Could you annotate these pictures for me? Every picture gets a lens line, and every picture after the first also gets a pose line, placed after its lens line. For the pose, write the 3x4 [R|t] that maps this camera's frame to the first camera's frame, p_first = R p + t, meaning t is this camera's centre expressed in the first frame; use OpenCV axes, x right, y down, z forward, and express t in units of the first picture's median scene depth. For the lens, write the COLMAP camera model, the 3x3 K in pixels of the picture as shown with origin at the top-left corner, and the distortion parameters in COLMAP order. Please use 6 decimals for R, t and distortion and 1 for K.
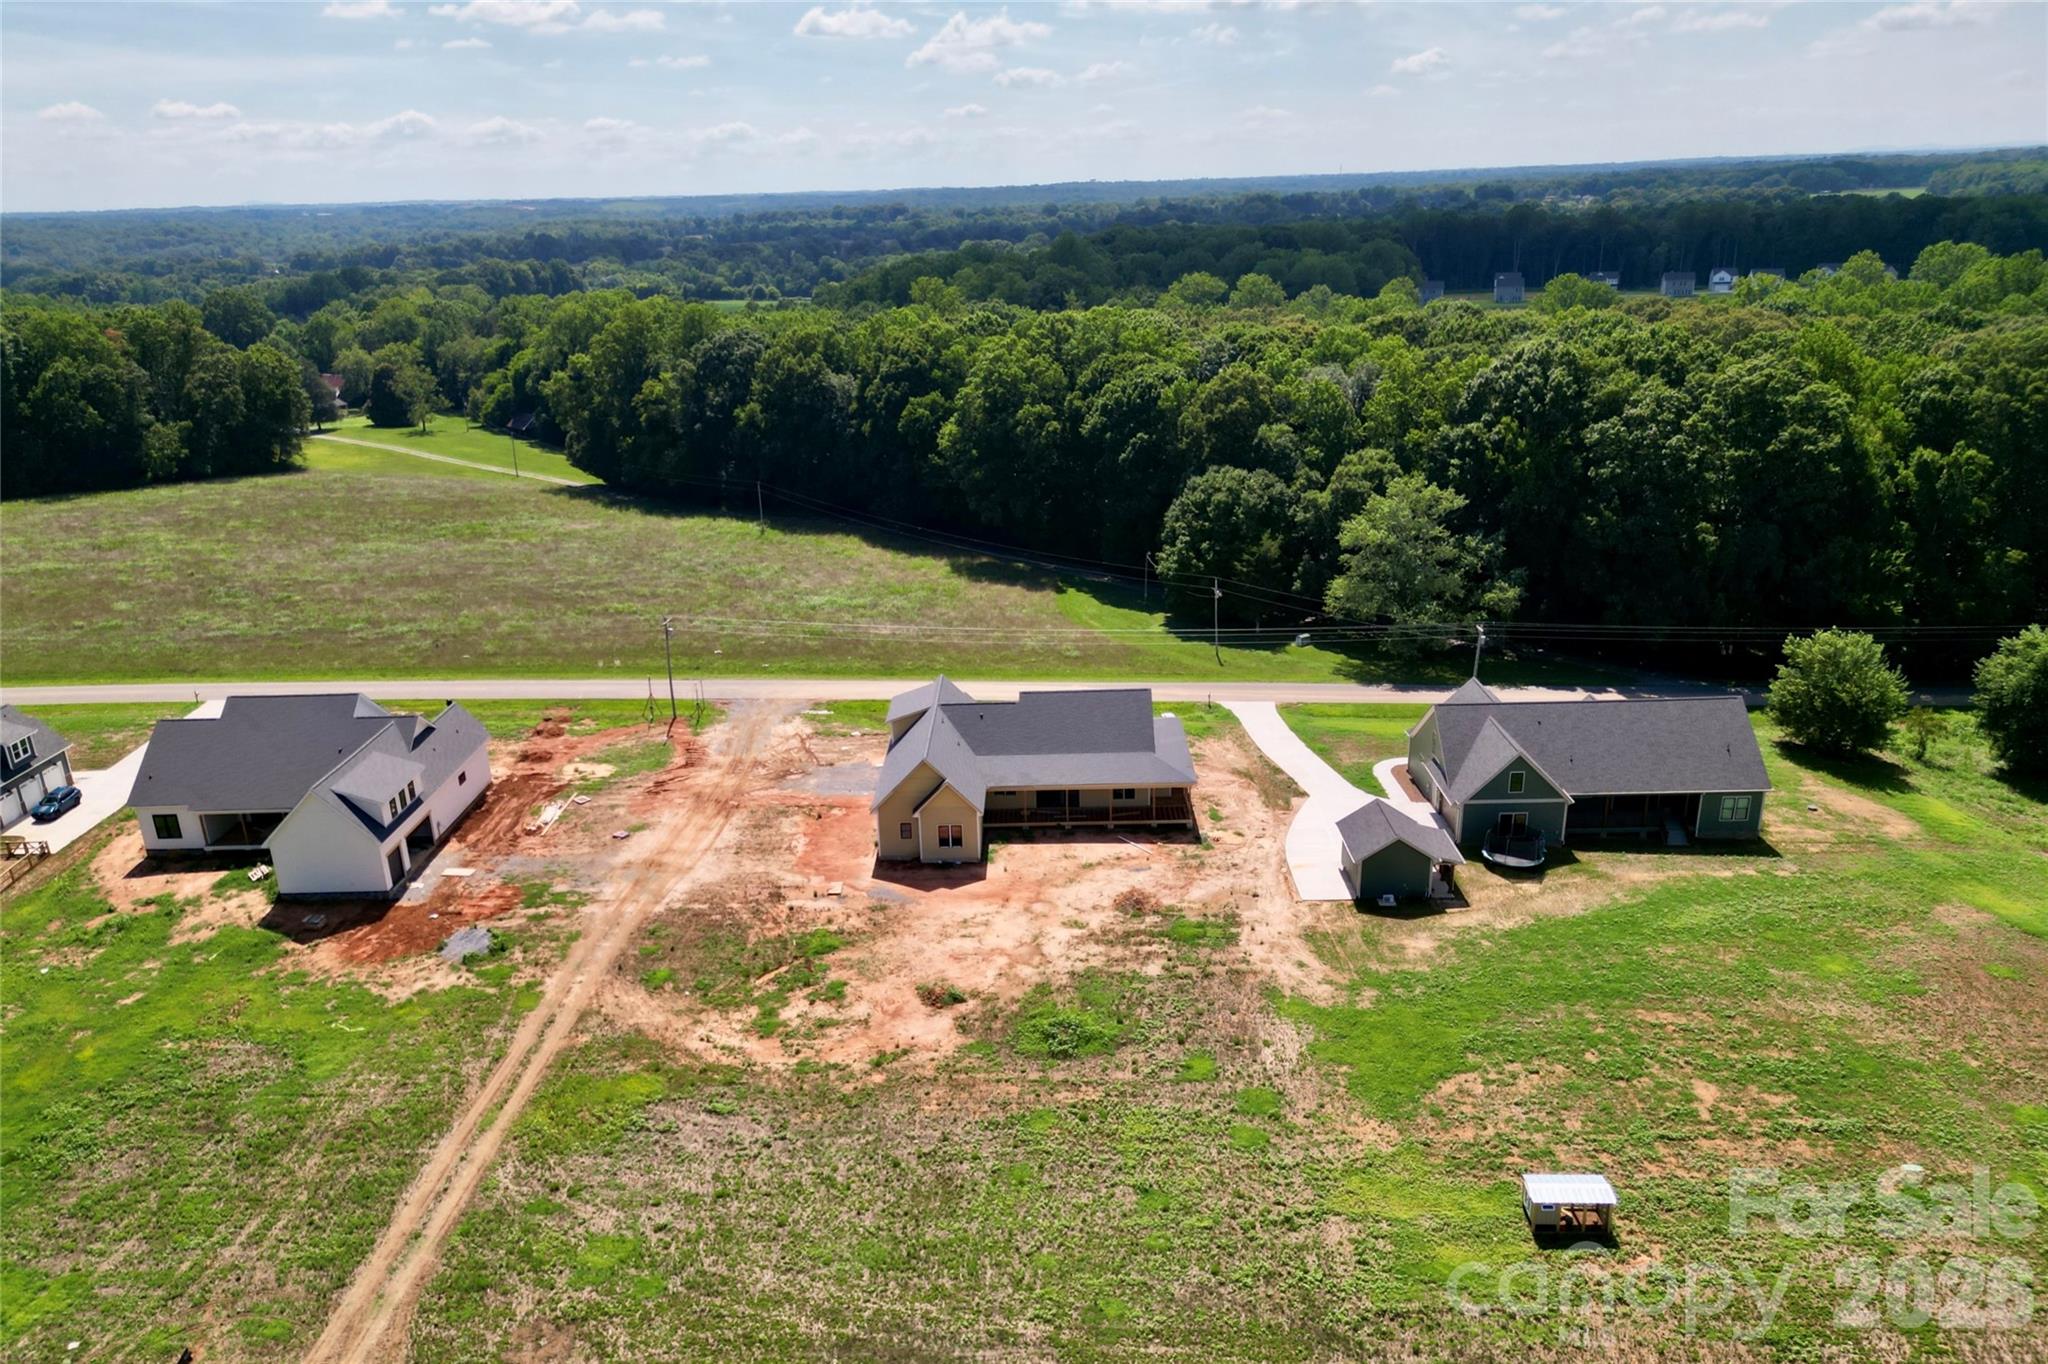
lens RADIAL K [[1437.3, 0, 1007.2], [0, 1437.3, 778.1], [0, 0, 1]] dist [0.101740, -0.141520]
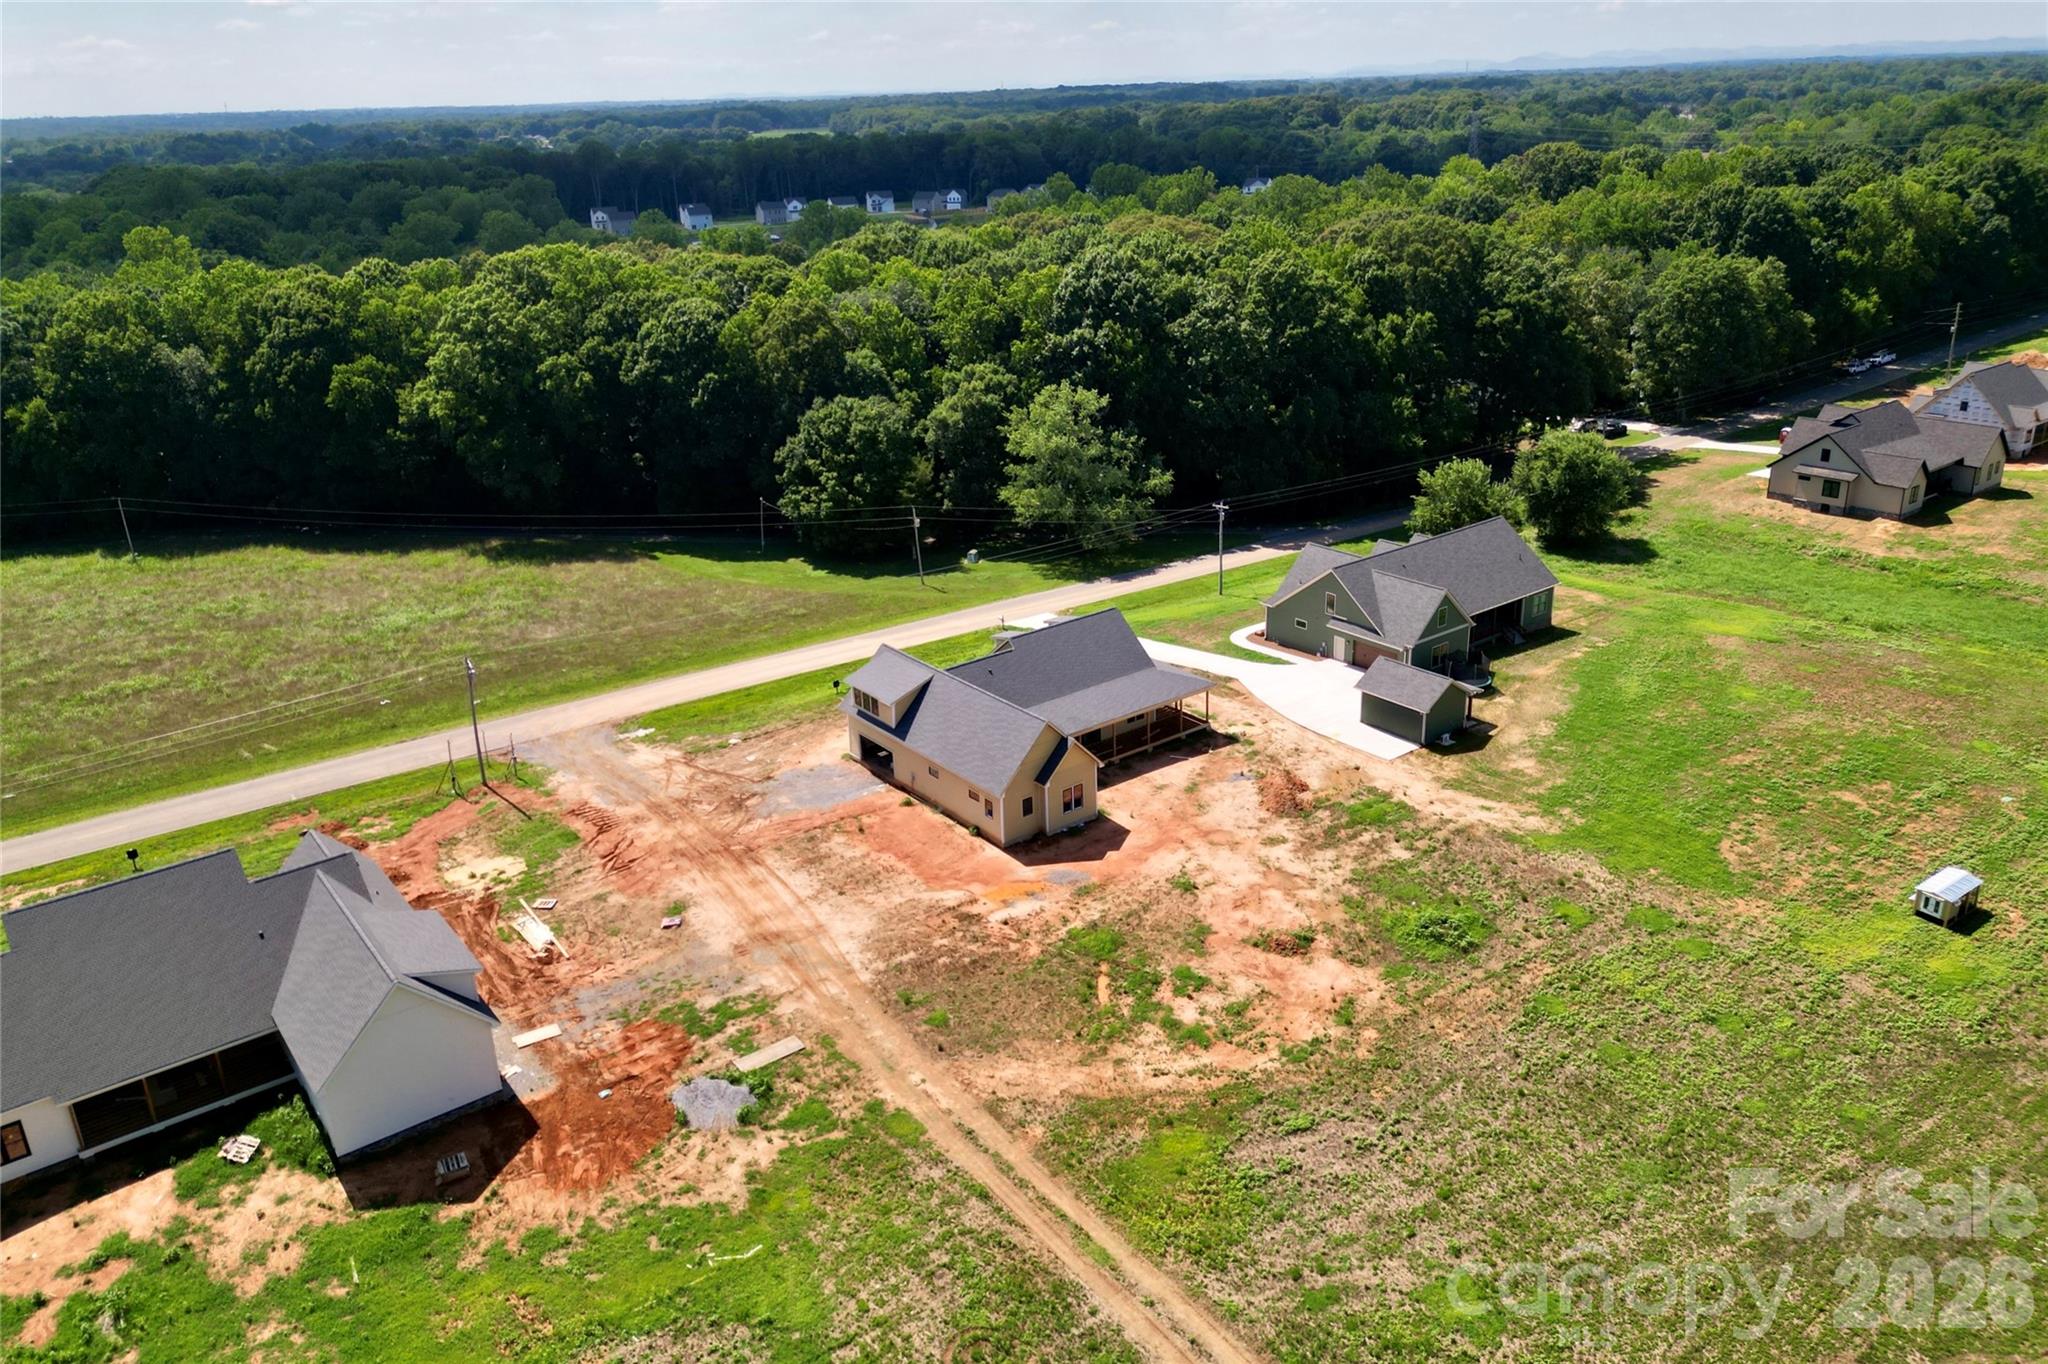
lens RADIAL K [[1457.5, 0, 1008.6], [0, 1457.5, 679.7], [0, 0, 1]] dist [0.095105, -0.115481]
pose [[0.787412, -0.224731, 0.574003, -0.574669], [0.240110, 0.969448, 0.050173, -0.087386], [-0.567741, 0.098317, 0.817315, 0.252029]]
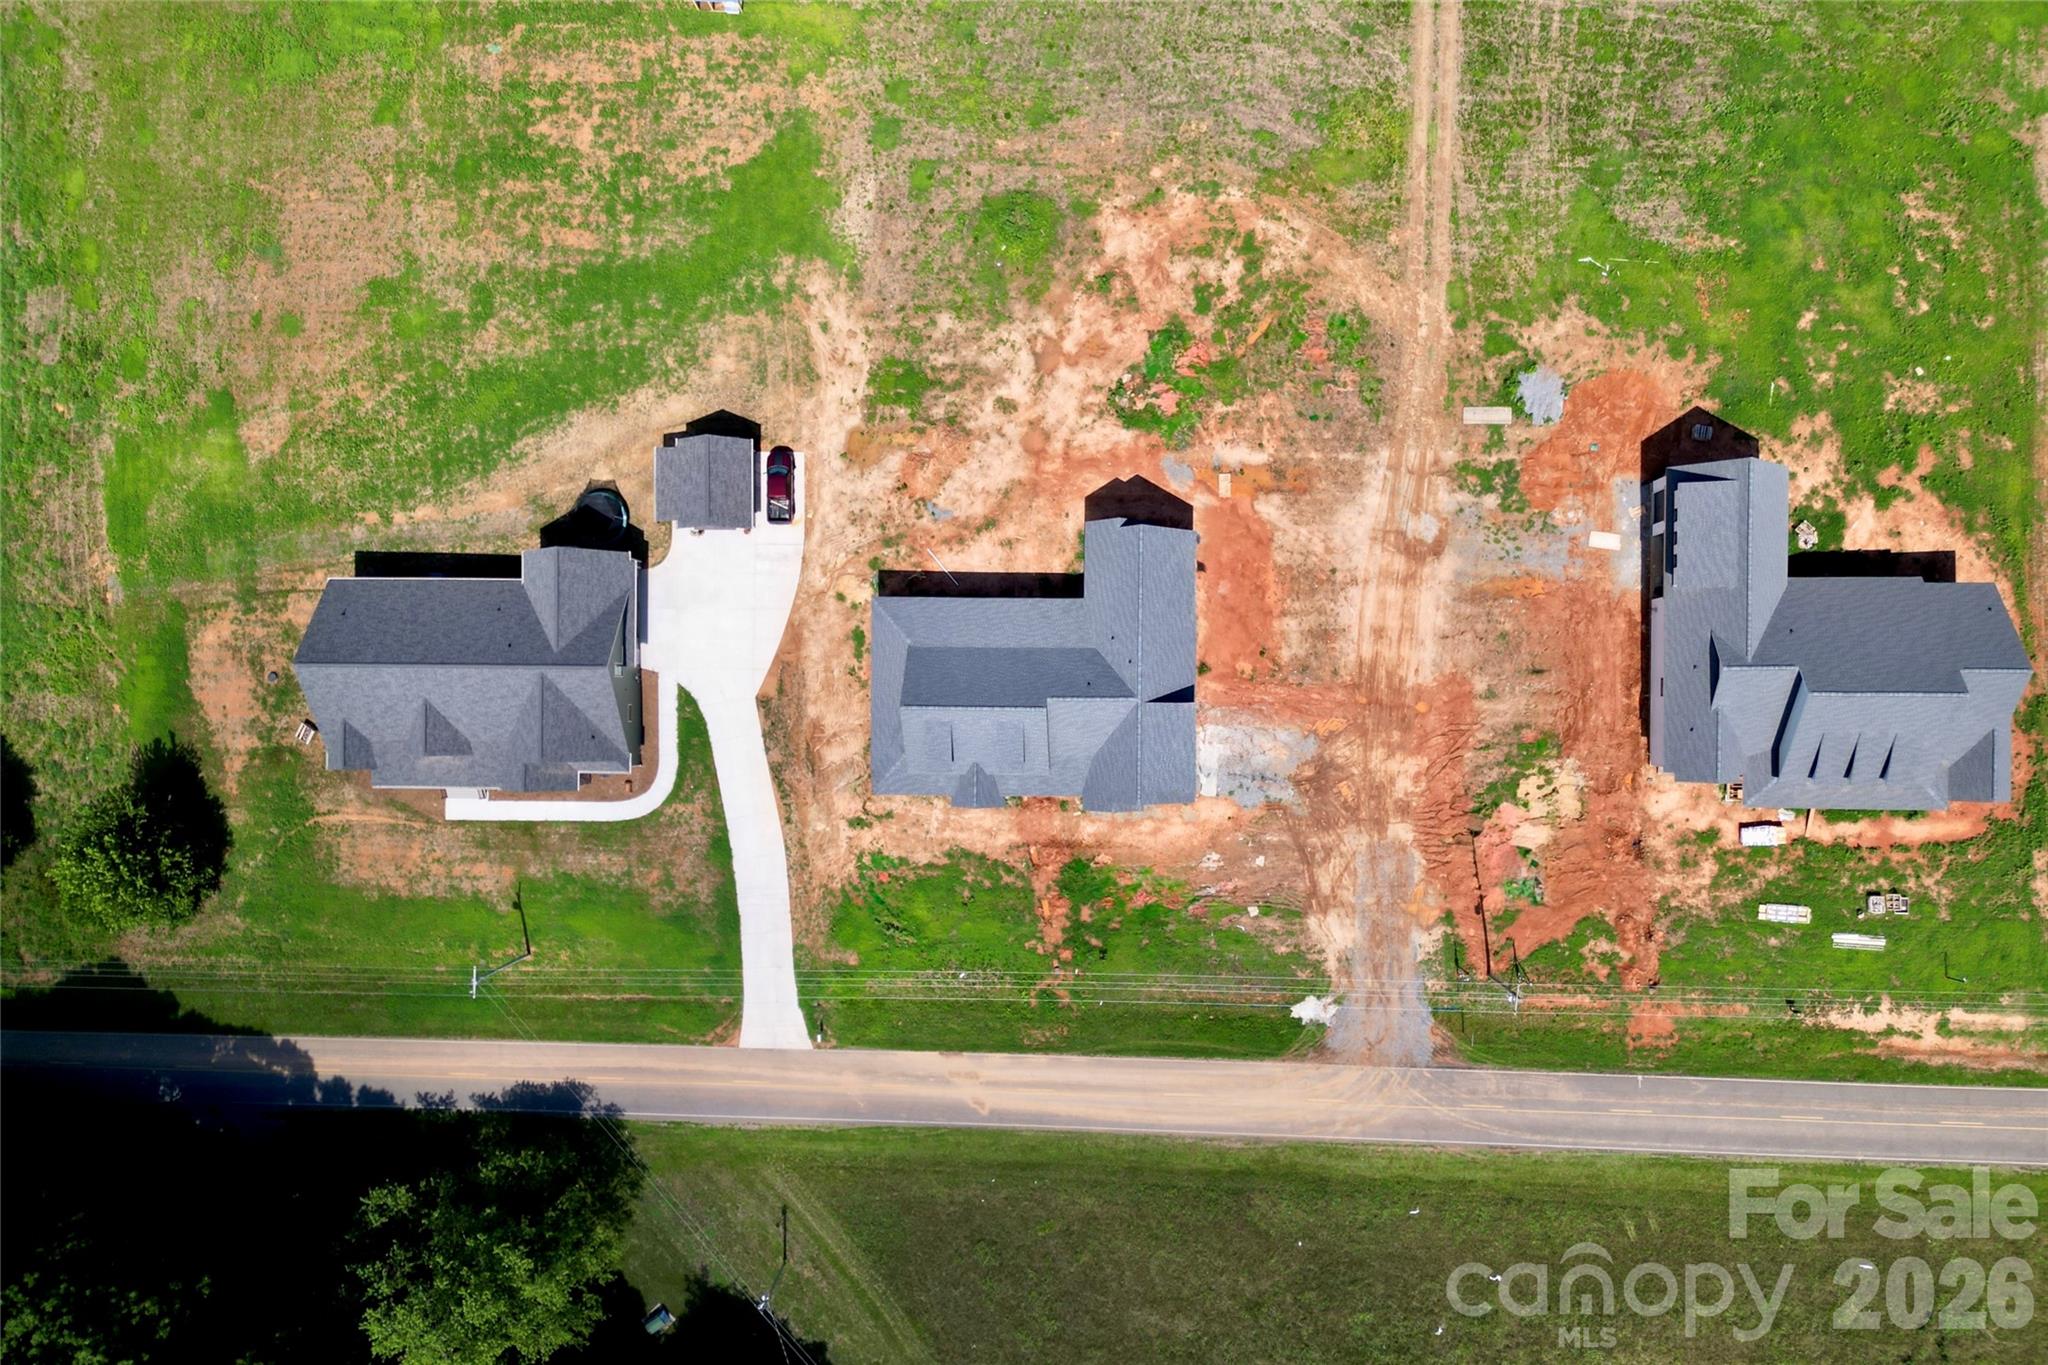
lens RADIAL K [[1457.5, 0, 1008.6], [0, 1457.5, 680.2], [0, 0, 1]] dist [0.095105, -0.115481]
pose [[-0.997235, 0.013767, 0.073029, -0.034249], [0.061833, -0.391394, 0.918144, -0.953065], [0.041223, 0.920120, 0.389460, 0.670628]]
